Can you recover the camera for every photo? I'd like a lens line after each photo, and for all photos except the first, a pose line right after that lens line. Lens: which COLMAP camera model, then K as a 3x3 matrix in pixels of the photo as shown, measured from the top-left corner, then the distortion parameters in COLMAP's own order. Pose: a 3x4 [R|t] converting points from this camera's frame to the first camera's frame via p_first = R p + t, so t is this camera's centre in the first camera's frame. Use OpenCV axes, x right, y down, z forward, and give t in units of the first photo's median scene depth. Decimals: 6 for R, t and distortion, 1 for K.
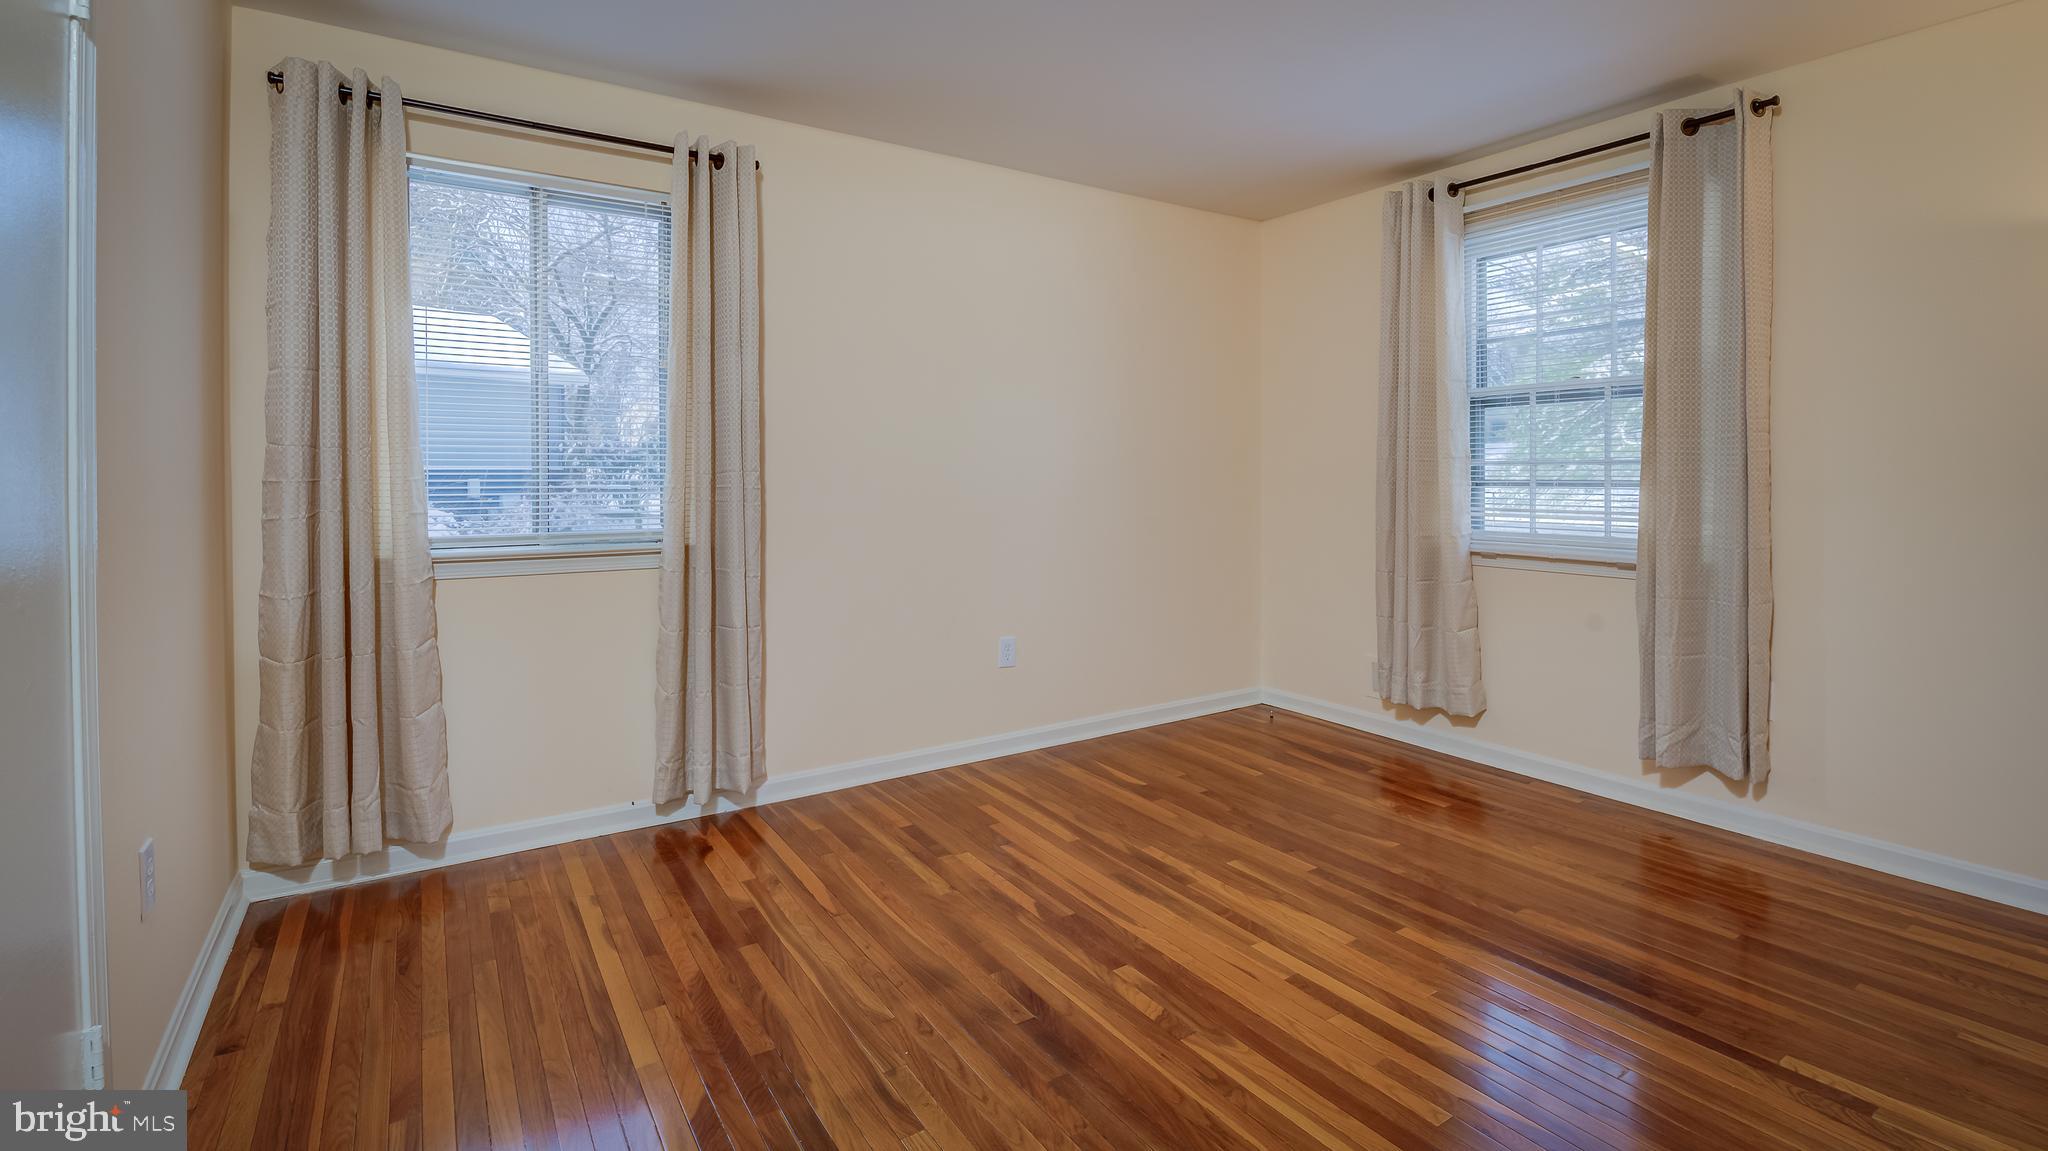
lens RADIAL K [[929.4, 0, 1024.0], [0, 929.4, 575.5], [0, 0, 1]] dist [-0.002305, -0.000414]
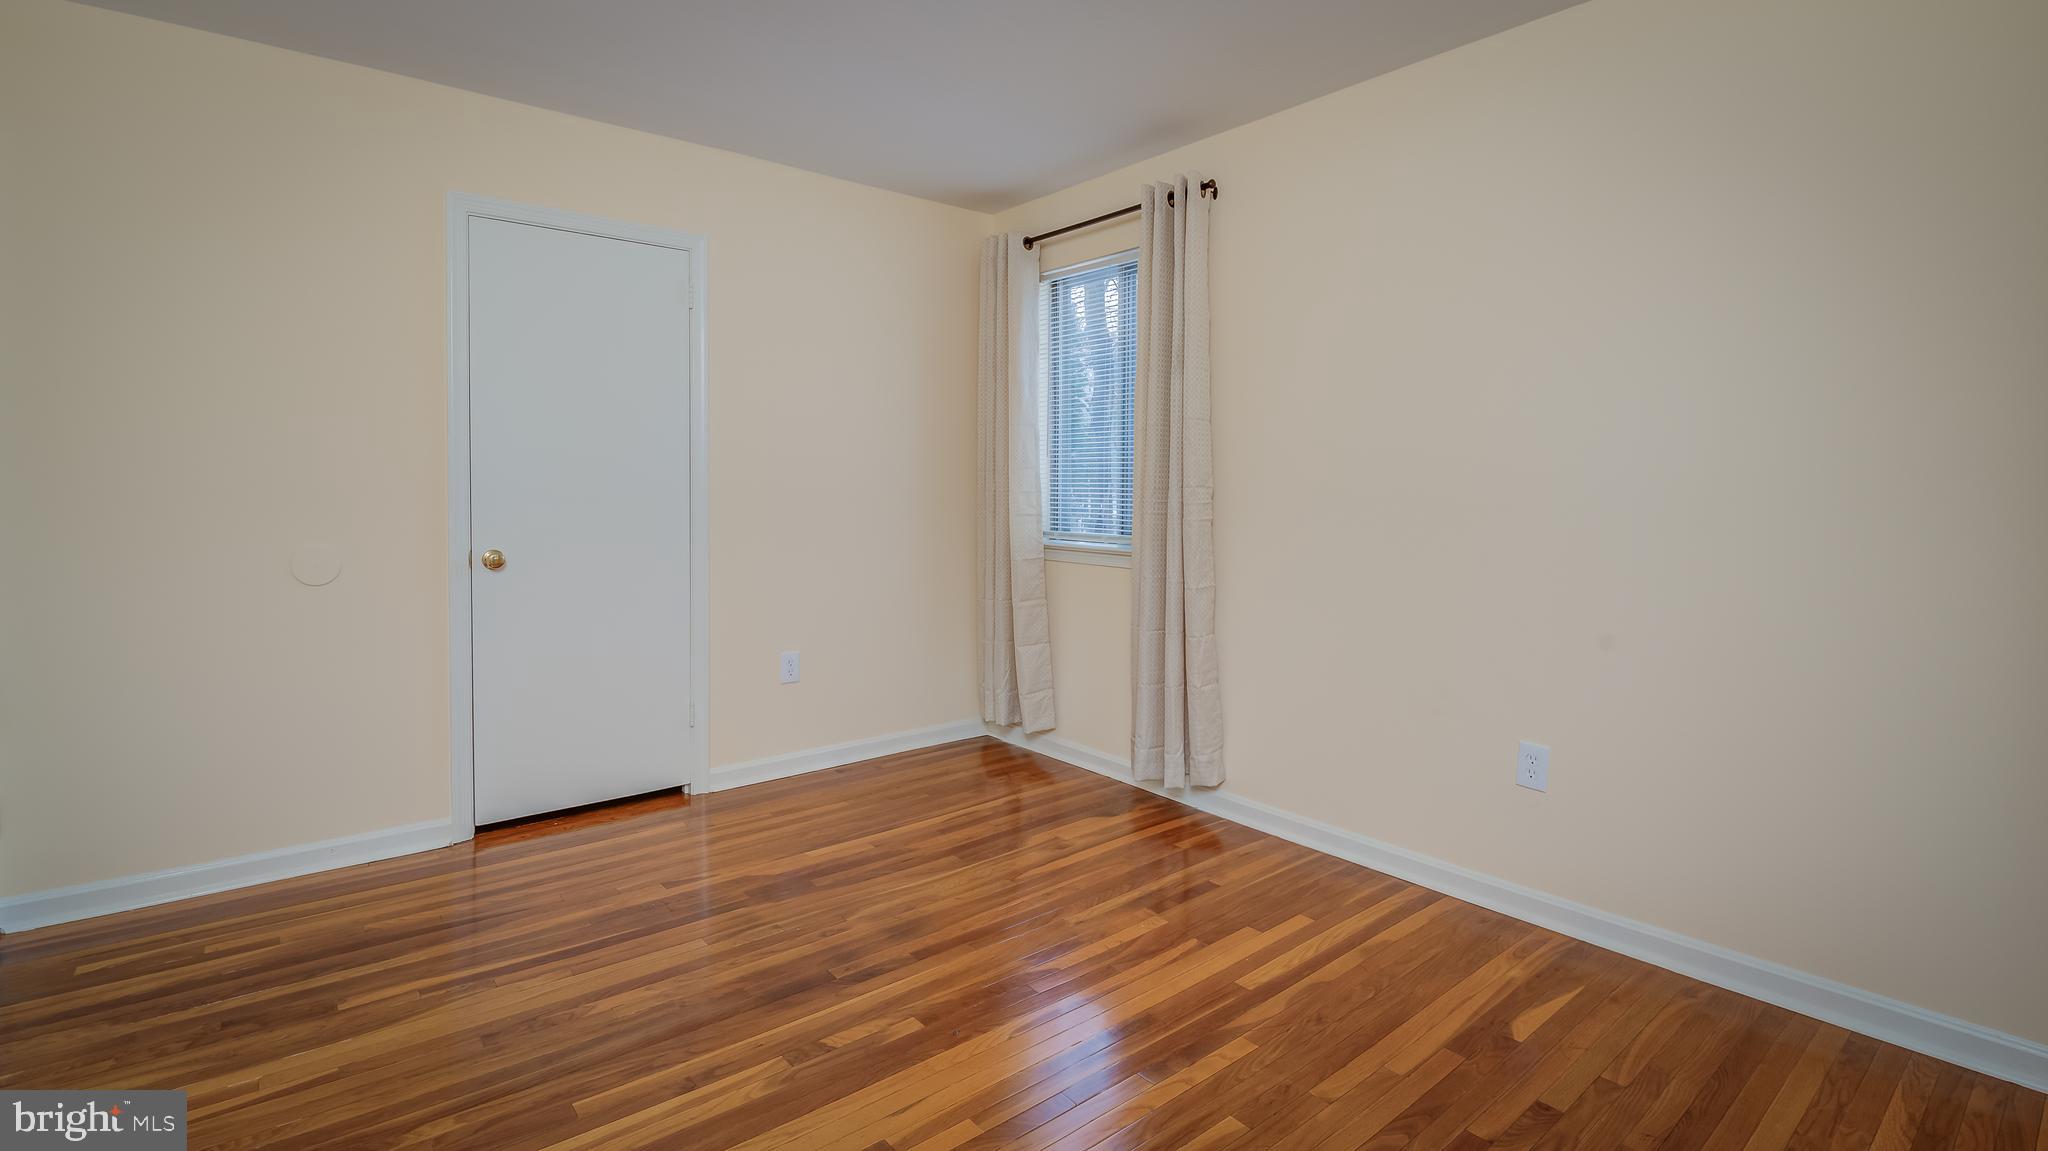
lens RADIAL K [[929.4, 0, 1024.0], [0, 929.4, 575.5], [0, 0, 1]] dist [-0.002305, -0.000414]
pose [[0.106067, 0.094572, -0.989852, 0.969753], [-0.113848, 0.990076, 0.082394, -0.104756], [0.987820, 0.103953, 0.115781, 0.929958]]
